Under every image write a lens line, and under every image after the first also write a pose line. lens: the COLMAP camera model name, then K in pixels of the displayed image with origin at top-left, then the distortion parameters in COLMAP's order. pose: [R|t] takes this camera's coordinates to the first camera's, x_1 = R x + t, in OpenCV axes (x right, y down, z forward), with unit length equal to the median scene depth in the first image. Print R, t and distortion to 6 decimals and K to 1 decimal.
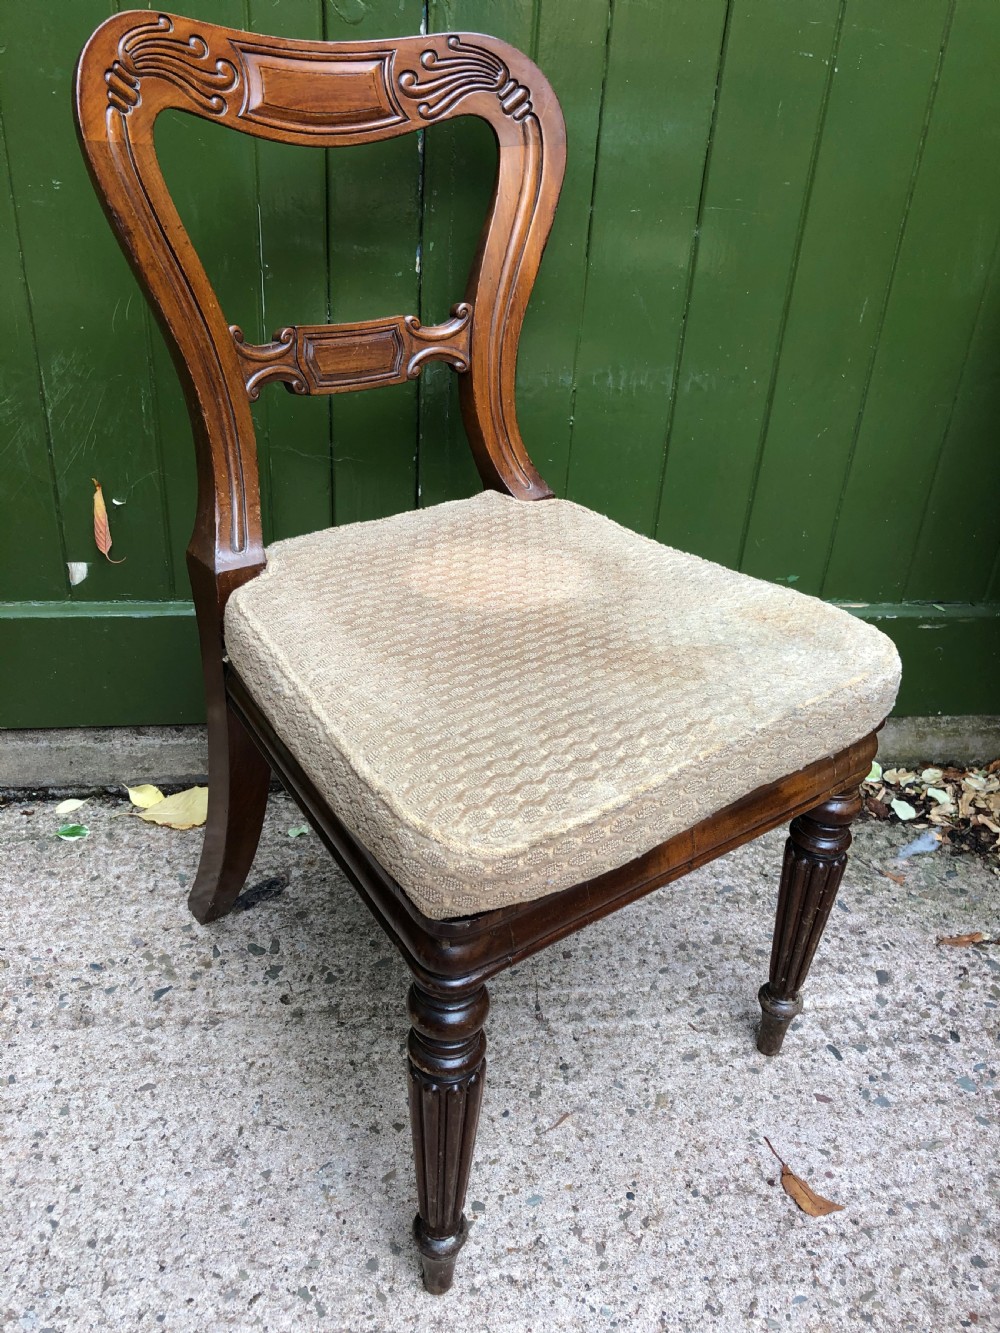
lens RADIAL K [[1115.7, 0, 506.3], [0, 1115.7, 680.2], [0, 0, 1]] dist [-0.006367, 0.015091]
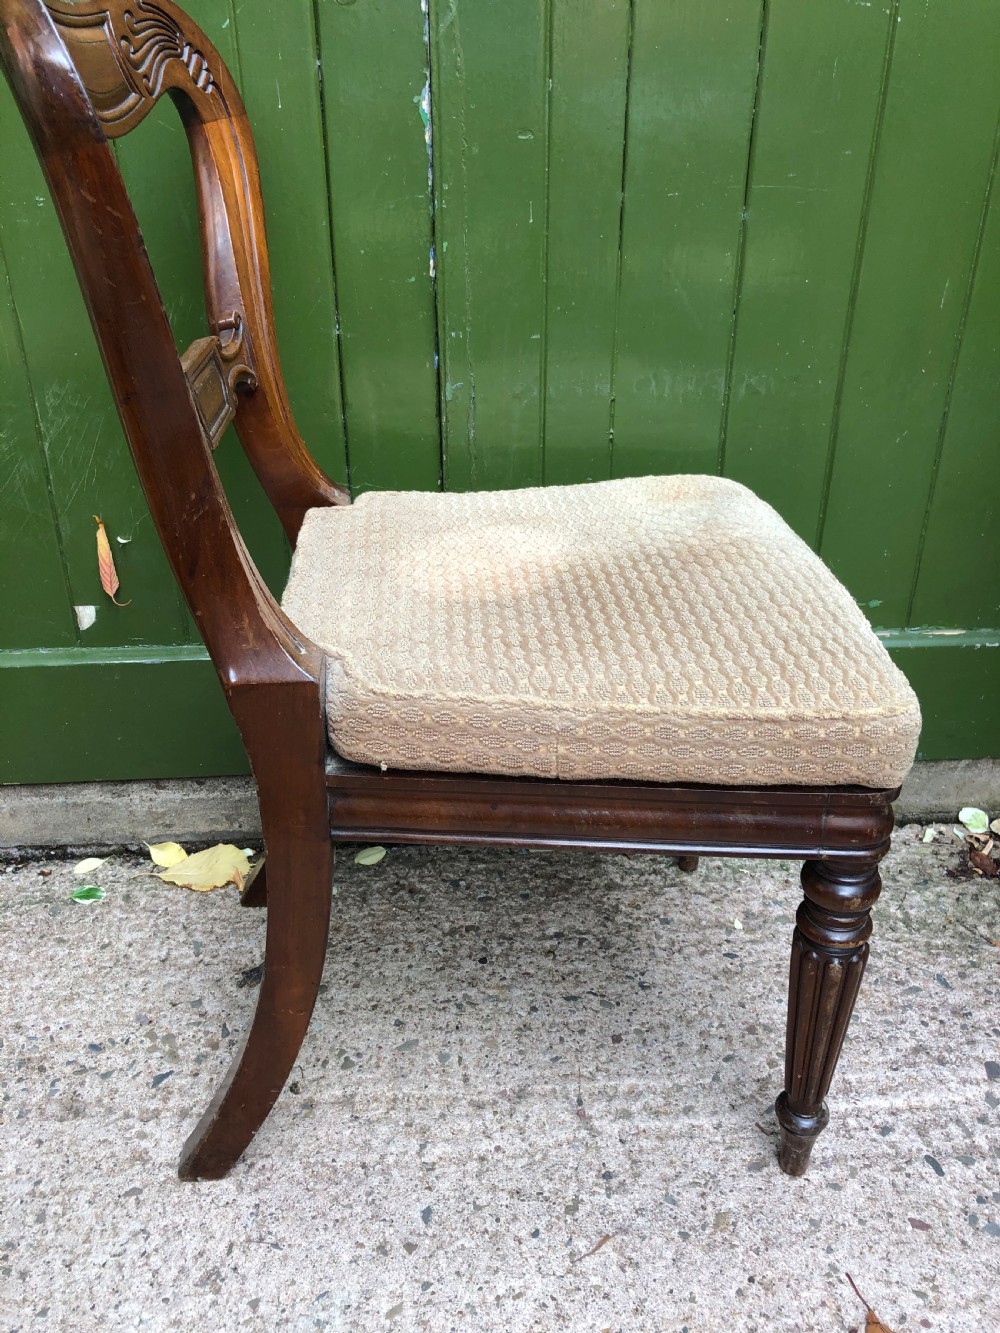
lens RADIAL K [[1115.7, 0, 496.4], [0, 1115.7, 675.3], [0, 0, 1]] dist [-0.006367, 0.015091]
pose [[0.994651, -0.019812, -0.101379, 0.057730], [0.016144, 0.999189, -0.036883, -0.008286], [0.102028, 0.035049, 0.994164, 0.115715]]
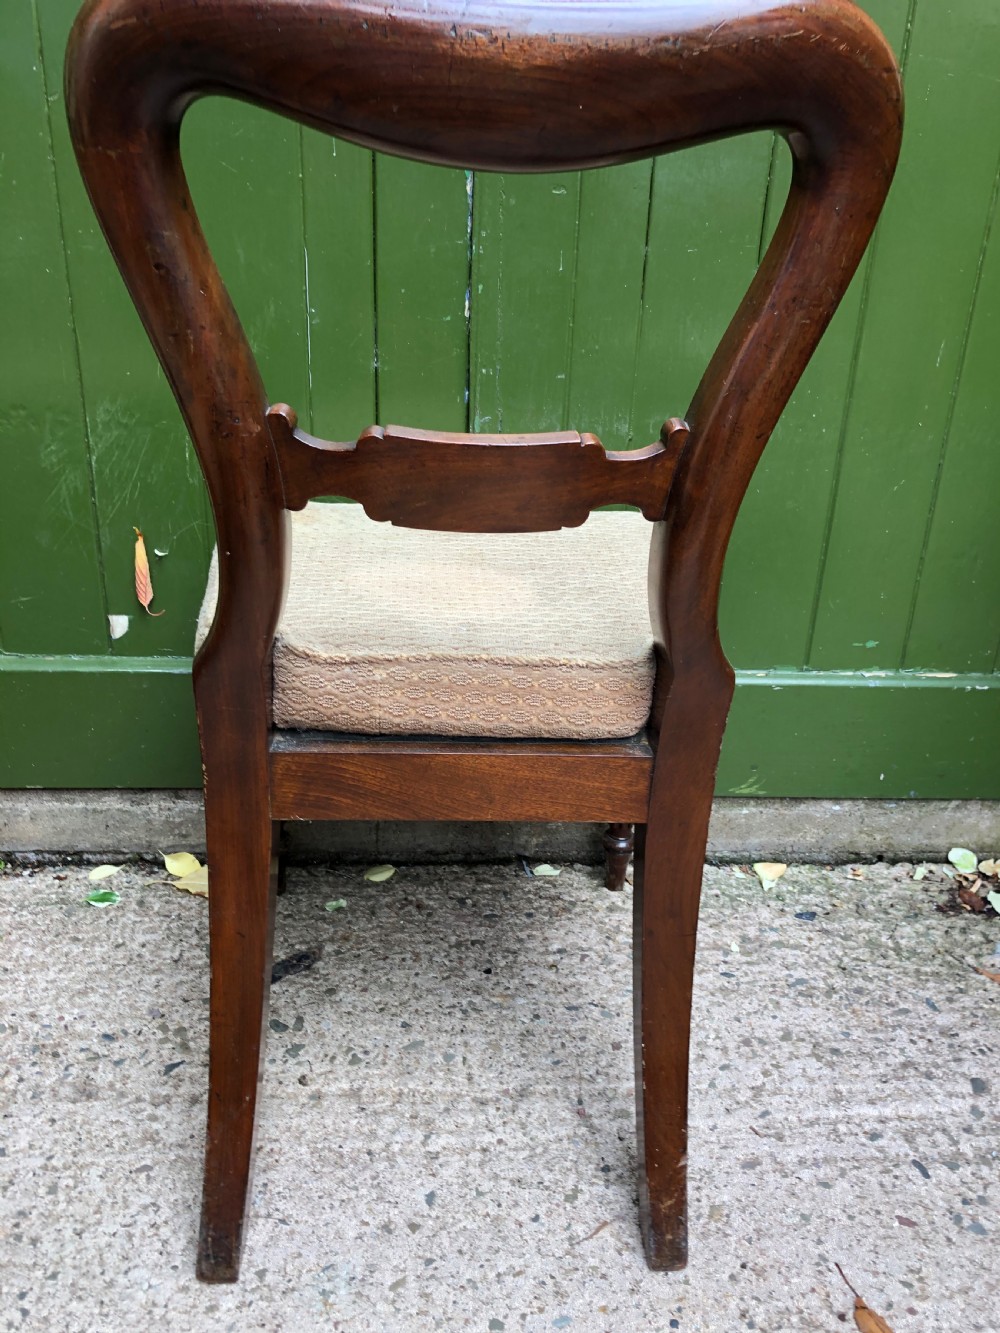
lens RADIAL K [[1115.7, 0, 509.3], [0, 1115.7, 687.8], [0, 0, 1]] dist [-0.006367, 0.015091]
pose [[0.996392, 0.011225, -0.084130, 0.042810], [-0.019698, 0.994735, -0.100567, 0.053253], [0.082558, 0.101861, 0.991367, 0.071830]]
